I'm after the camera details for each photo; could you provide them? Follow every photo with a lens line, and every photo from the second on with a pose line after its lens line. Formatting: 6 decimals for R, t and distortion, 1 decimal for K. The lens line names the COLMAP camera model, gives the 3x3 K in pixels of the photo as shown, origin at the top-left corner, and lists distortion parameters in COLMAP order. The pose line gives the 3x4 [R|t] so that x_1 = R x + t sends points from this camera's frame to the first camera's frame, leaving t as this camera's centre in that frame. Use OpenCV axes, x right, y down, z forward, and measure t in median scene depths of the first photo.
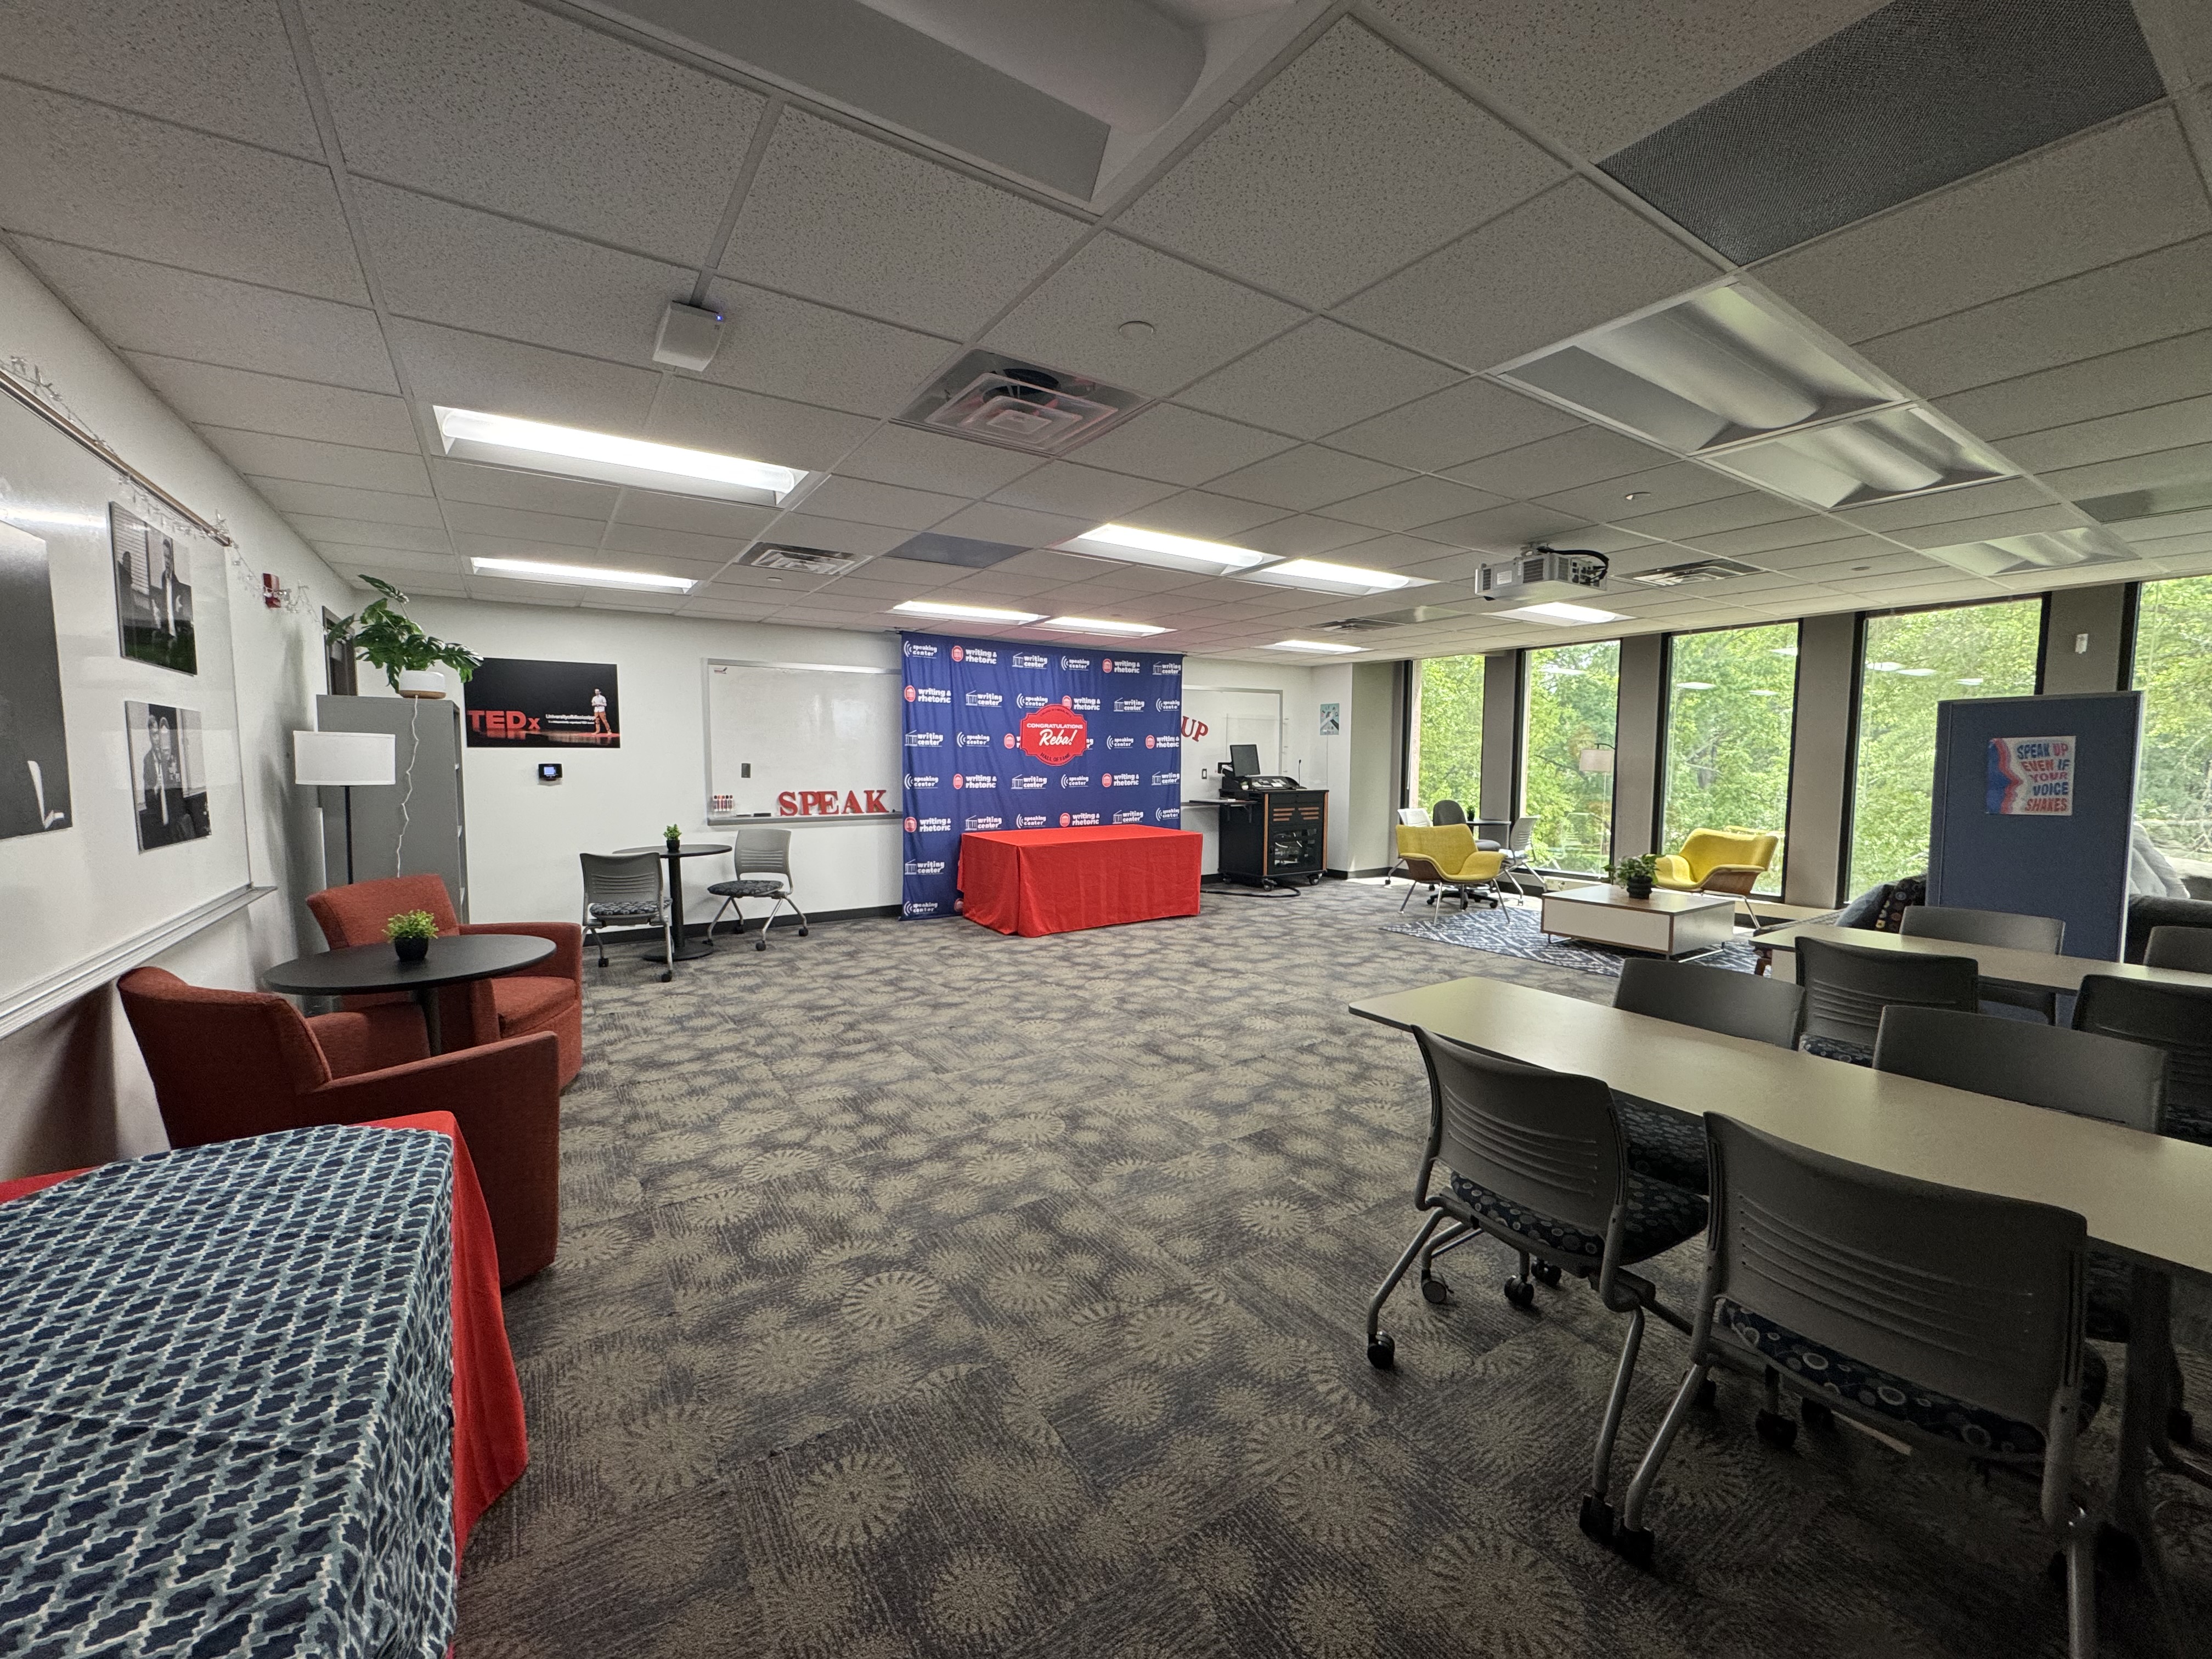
lens RADIAL K [[884.1, 0, 1108.5], [0, 884.1, 826.5], [0, 0, 1]] dist [-0.001782, -0.000292]
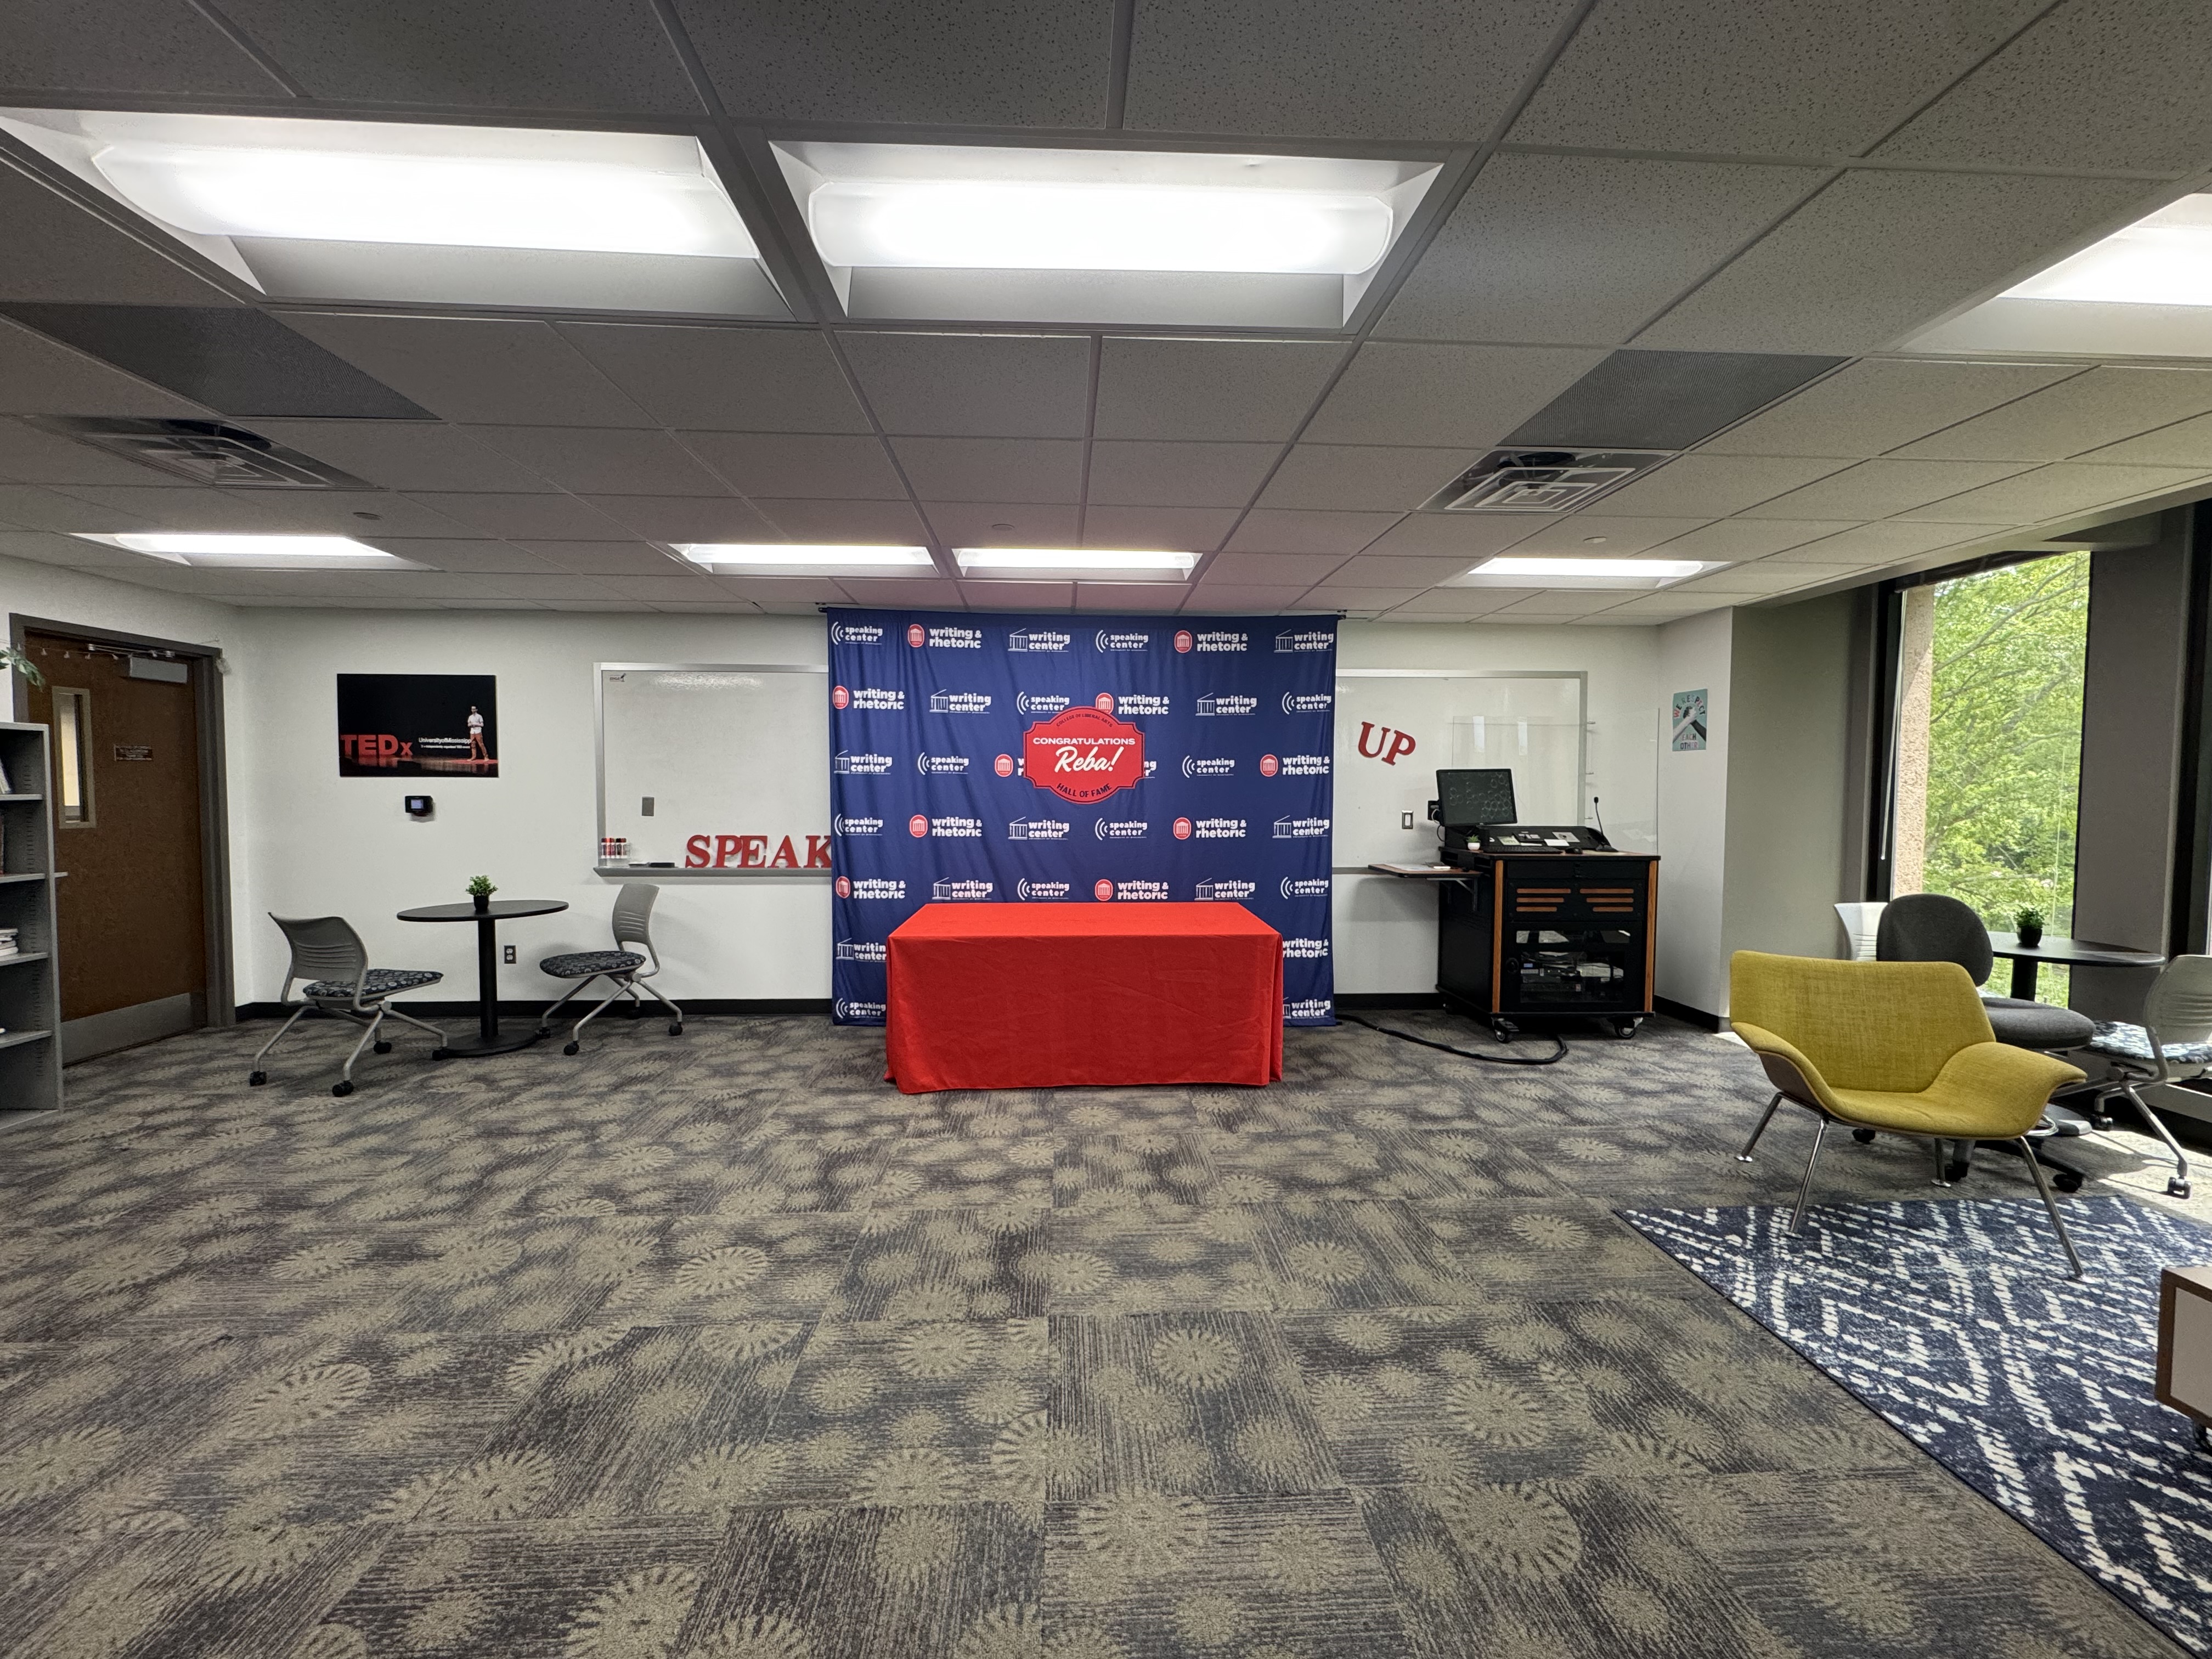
lens RADIAL K [[884.1, 0, 1103.8], [0, 884.1, 826.0], [0, 0, 1]] dist [-0.001782, -0.000292]
pose [[0.858644, 0.023696, -0.512025, 0.291864], [-0.043690, 0.998679, -0.027048, -0.038744], [0.510708, 0.045594, 0.858545, 0.492971]]
